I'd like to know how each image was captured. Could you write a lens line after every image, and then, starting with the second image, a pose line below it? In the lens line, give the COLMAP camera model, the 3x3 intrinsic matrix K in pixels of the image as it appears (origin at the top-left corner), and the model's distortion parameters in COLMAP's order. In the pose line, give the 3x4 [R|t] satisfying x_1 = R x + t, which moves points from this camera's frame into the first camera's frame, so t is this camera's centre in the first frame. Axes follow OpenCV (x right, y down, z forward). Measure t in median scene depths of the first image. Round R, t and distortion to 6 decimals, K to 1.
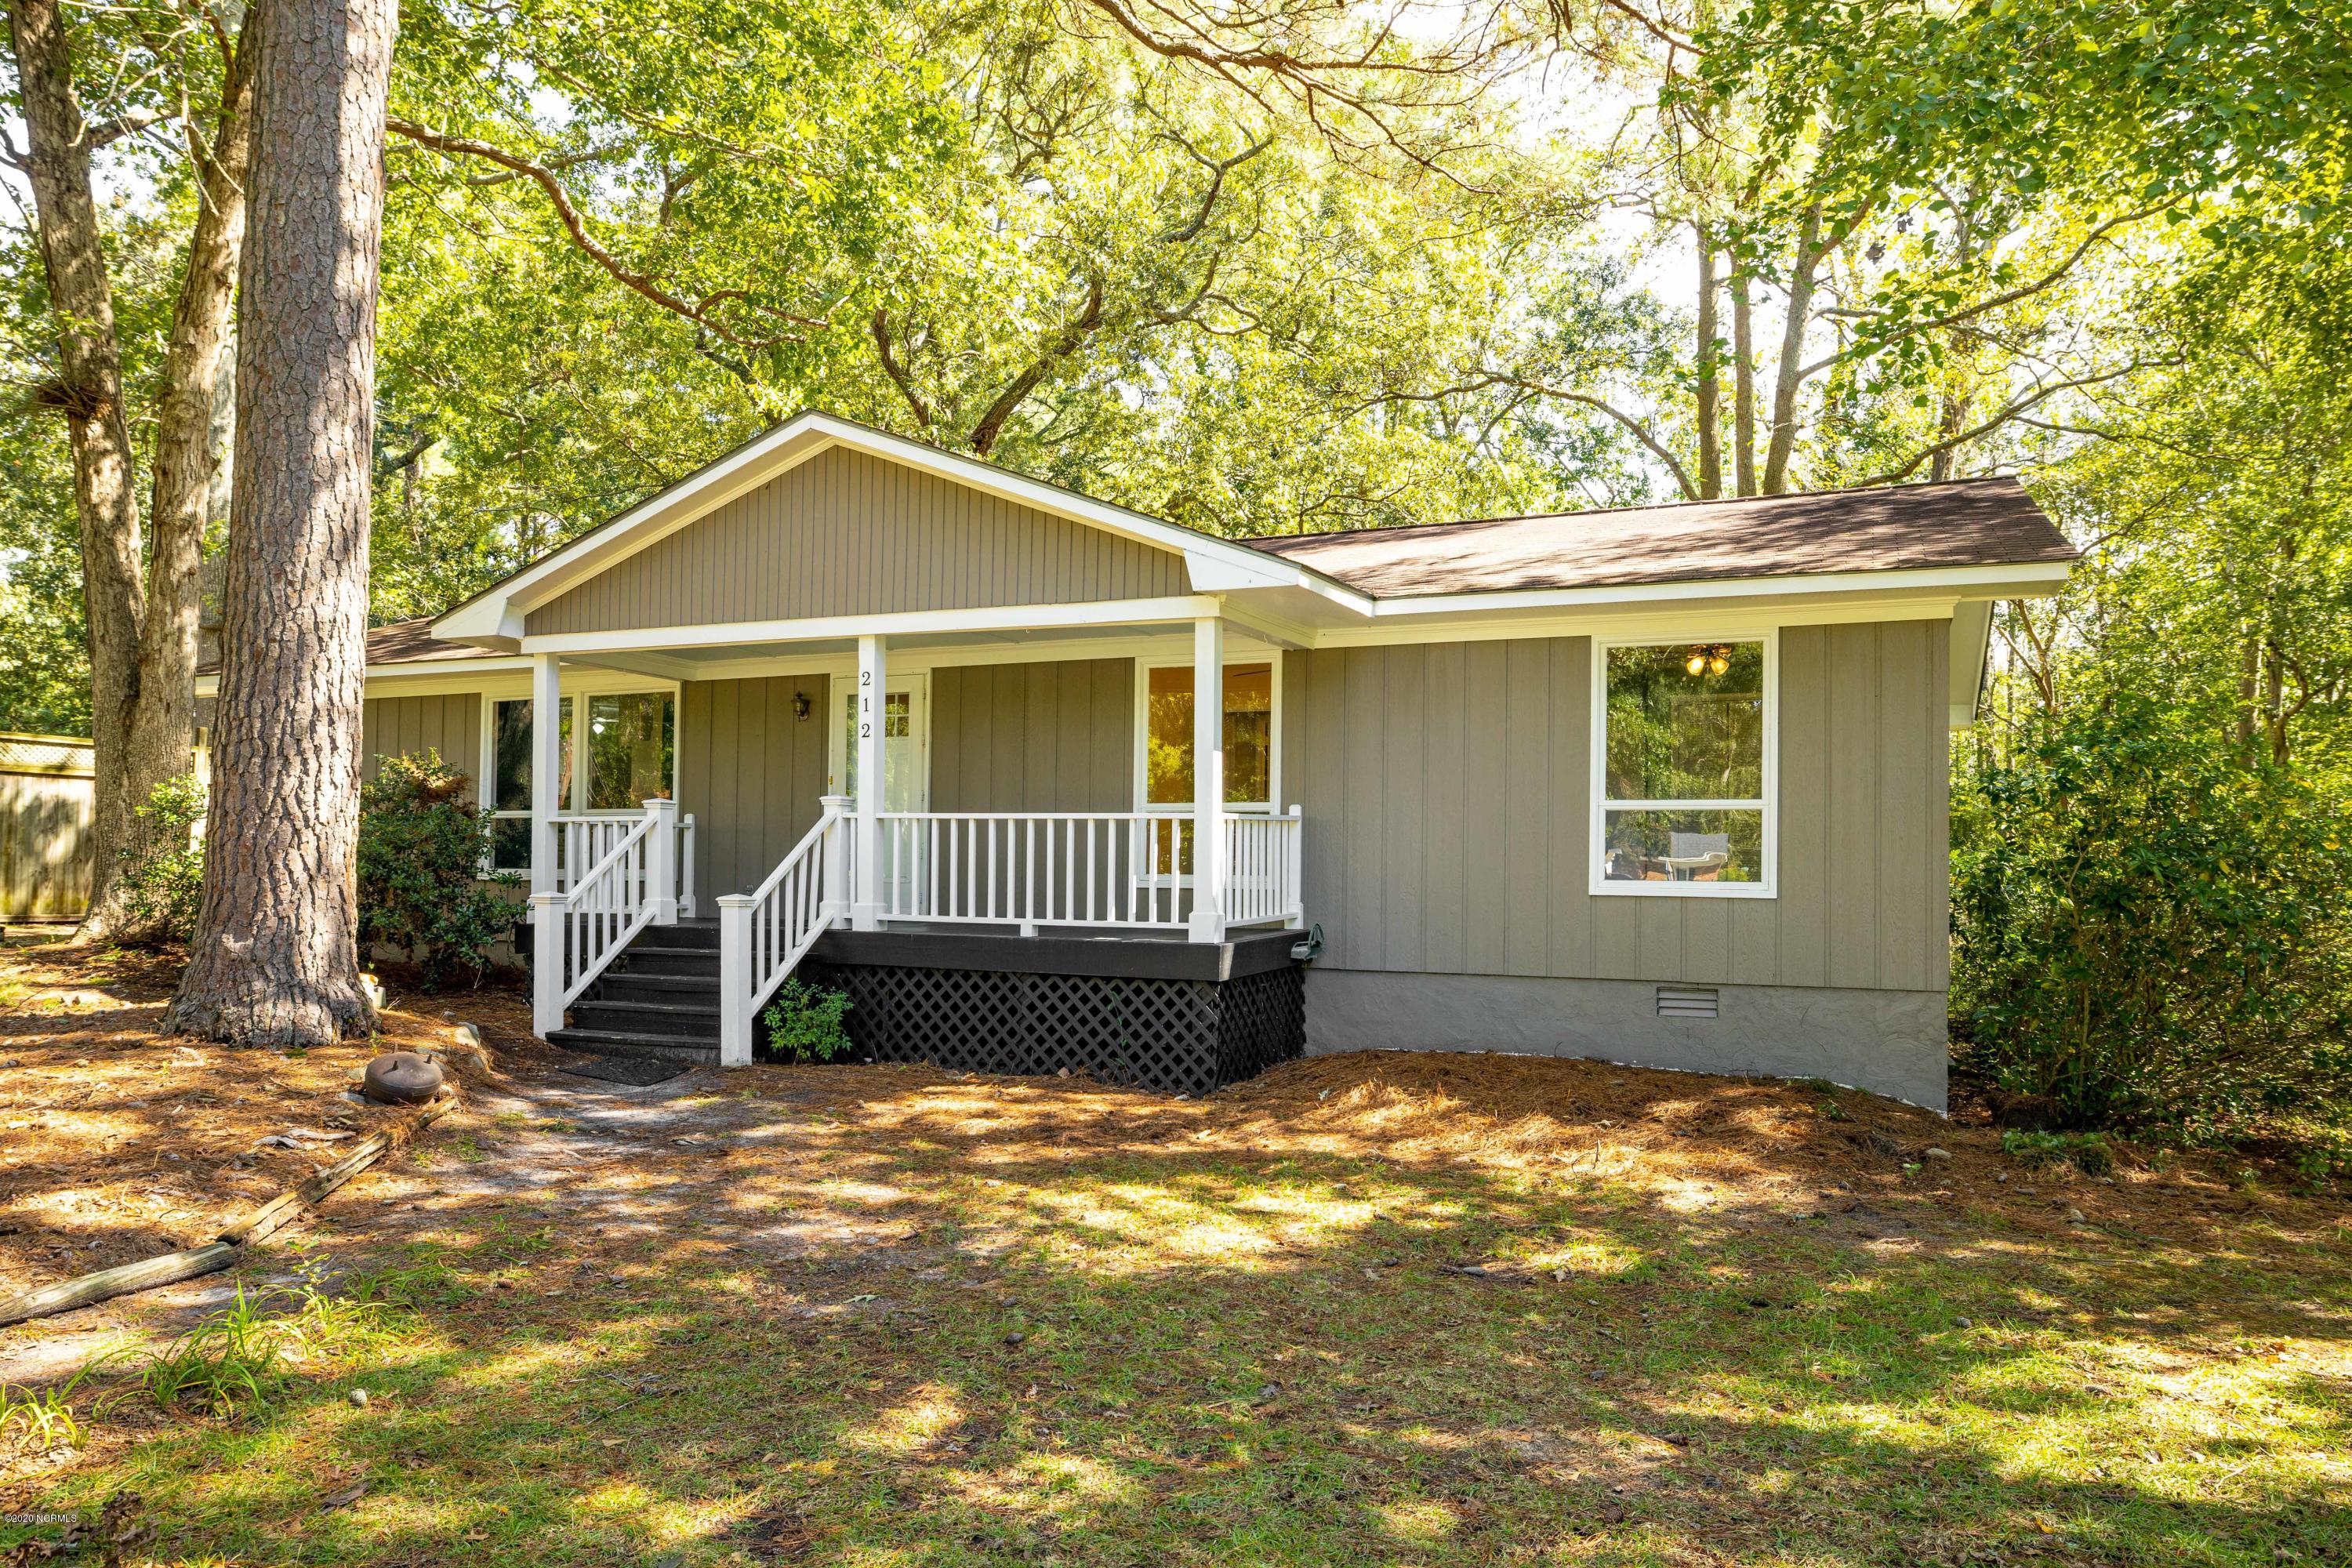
lens RADIAL K [[1476.7, 0, 1180.1], [0, 1476.7, 818.2], [0, 0, 1]] dist [0.009350, 0.001204]
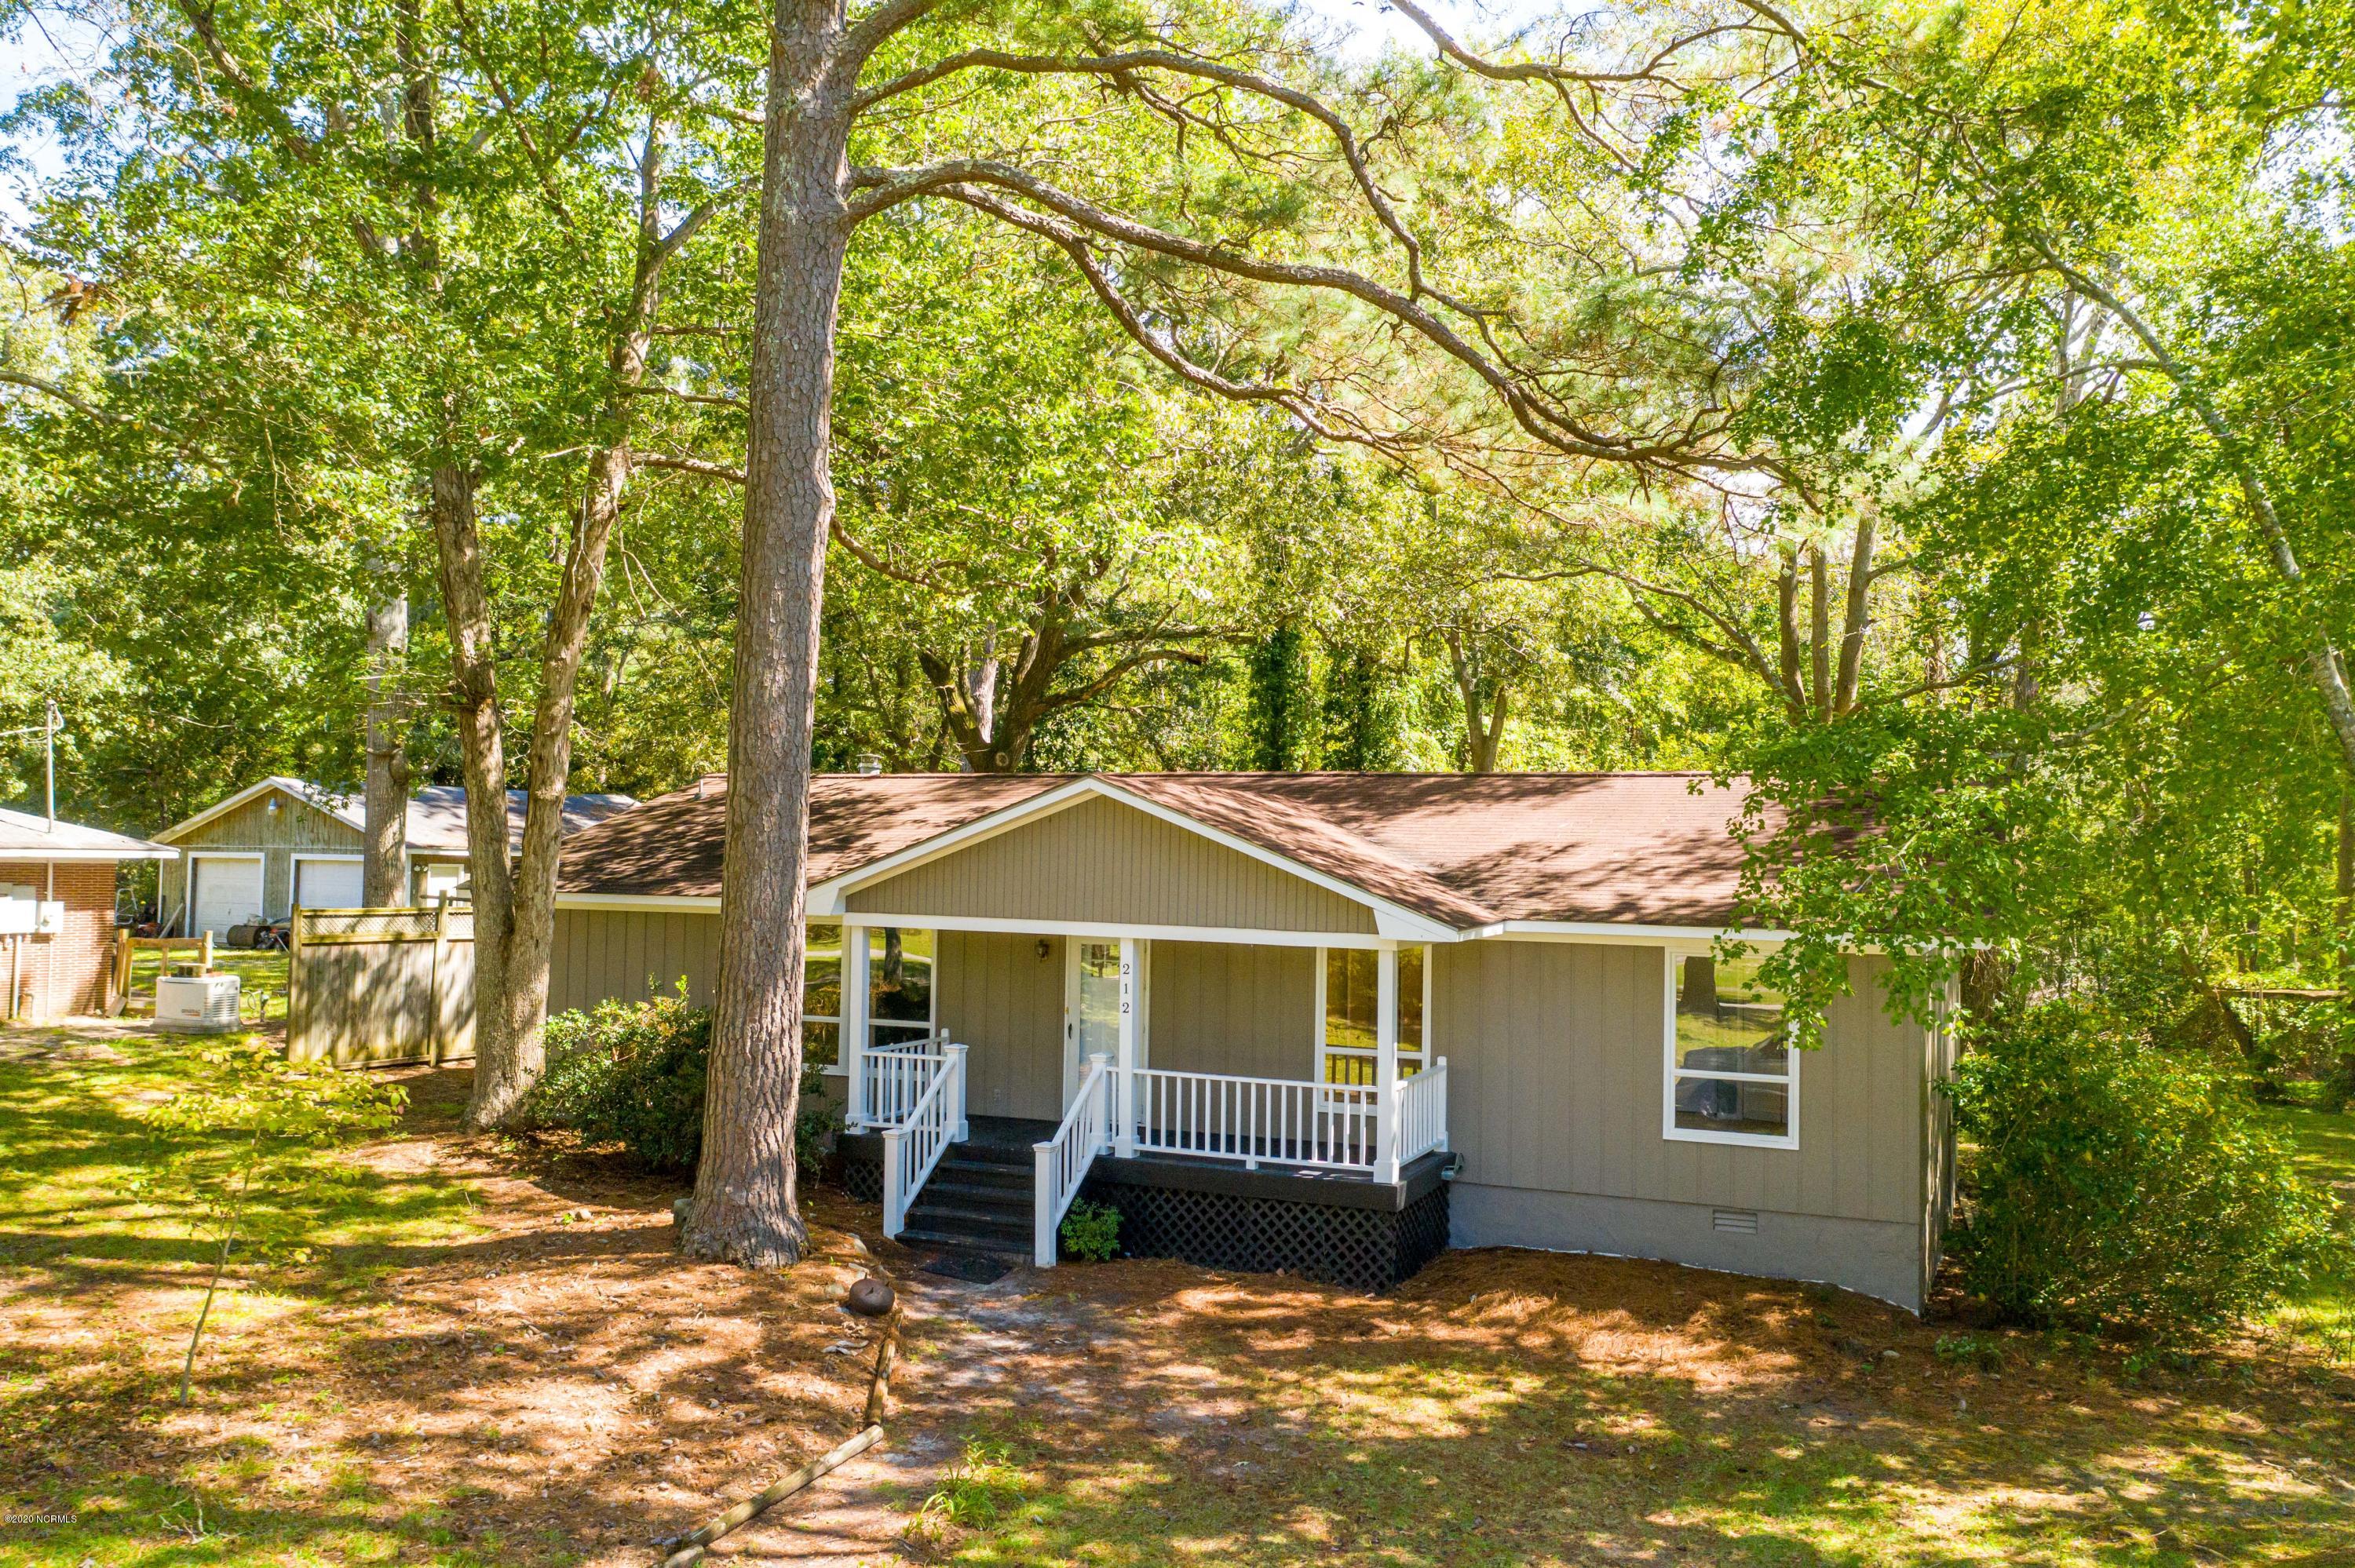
lens RADIAL K [[1880.9, 0, 1177.5], [0, 1880.9, 784.0], [0, 0, 1]] dist [-0.008921, 0.009143]
pose [[0.999737, -0.001149, -0.022922, -0.134082], [0.001413, 0.999933, 0.011481, -0.304434], [0.022907, -0.011511, 0.999671, -0.762147]]
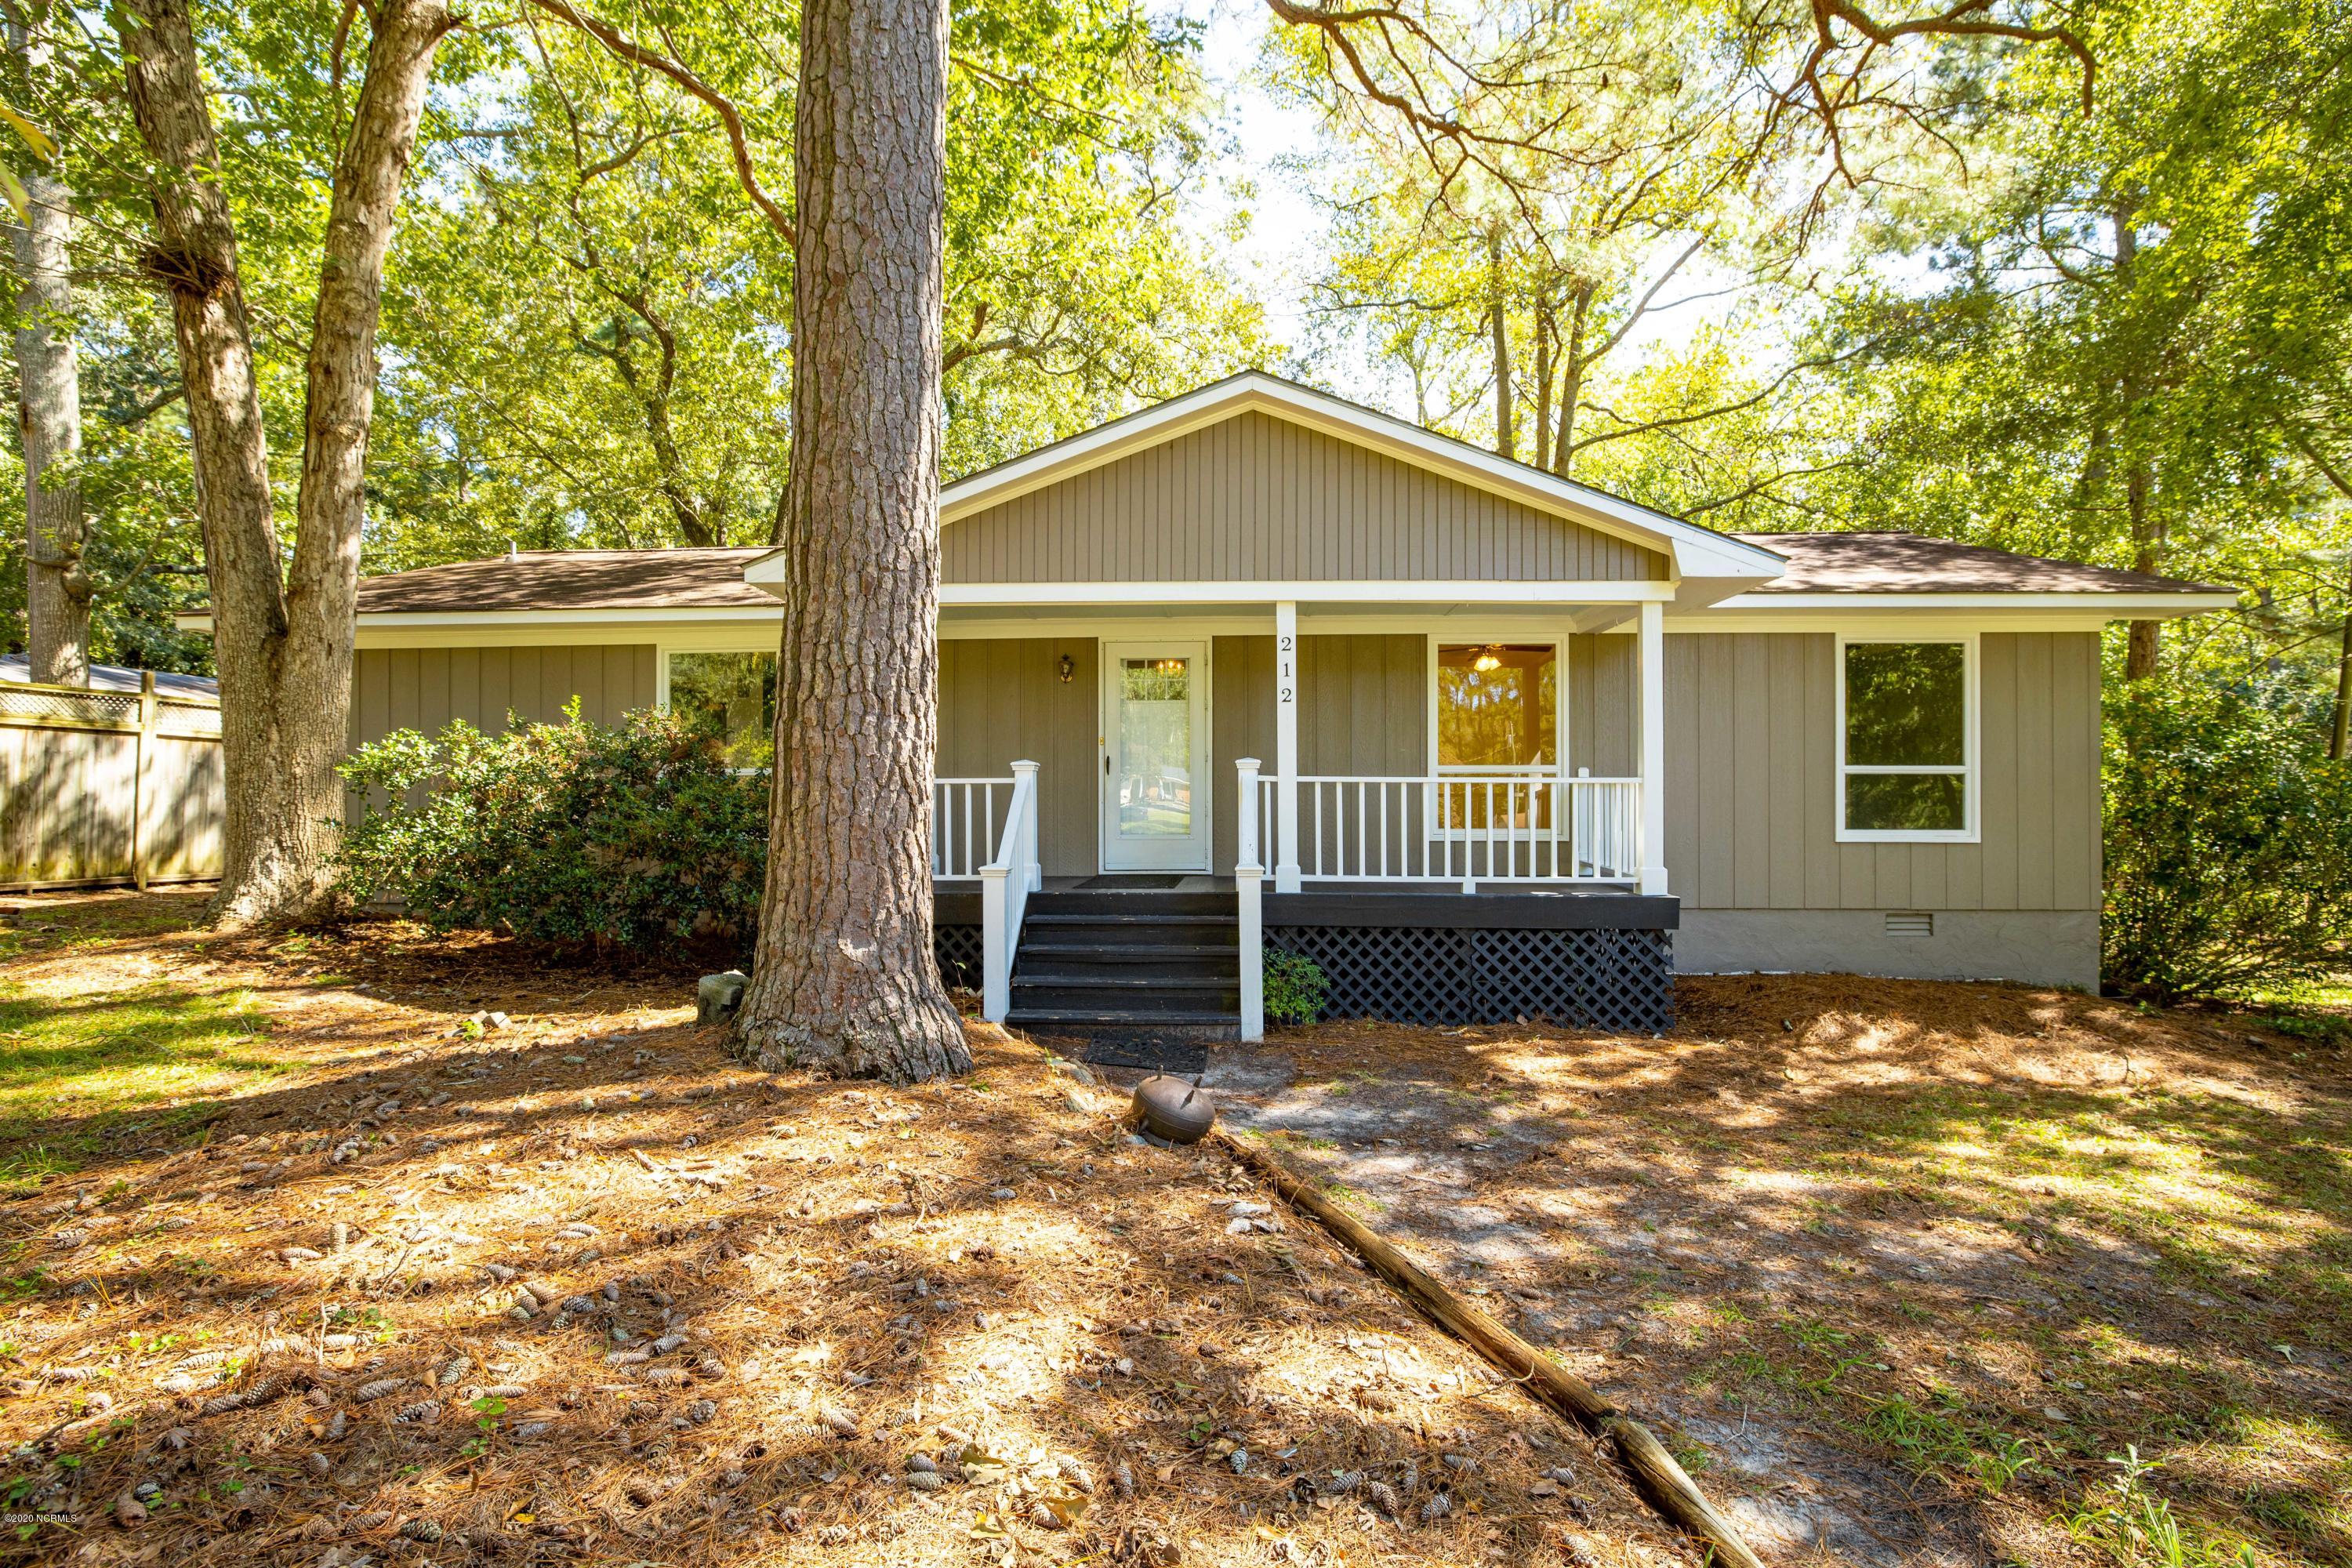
lens RADIAL K [[1085.9, 0, 1107.2], [0, 1085.9, 790.2], [0, 0, 1]] dist [-0.038096, 0.015824]
pose [[0.943919, -0.007756, 0.330085, -0.616510], [-0.001086, 0.999646, 0.026594, -0.014534], [-0.330175, -0.025461, 0.943576, 0.362328]]
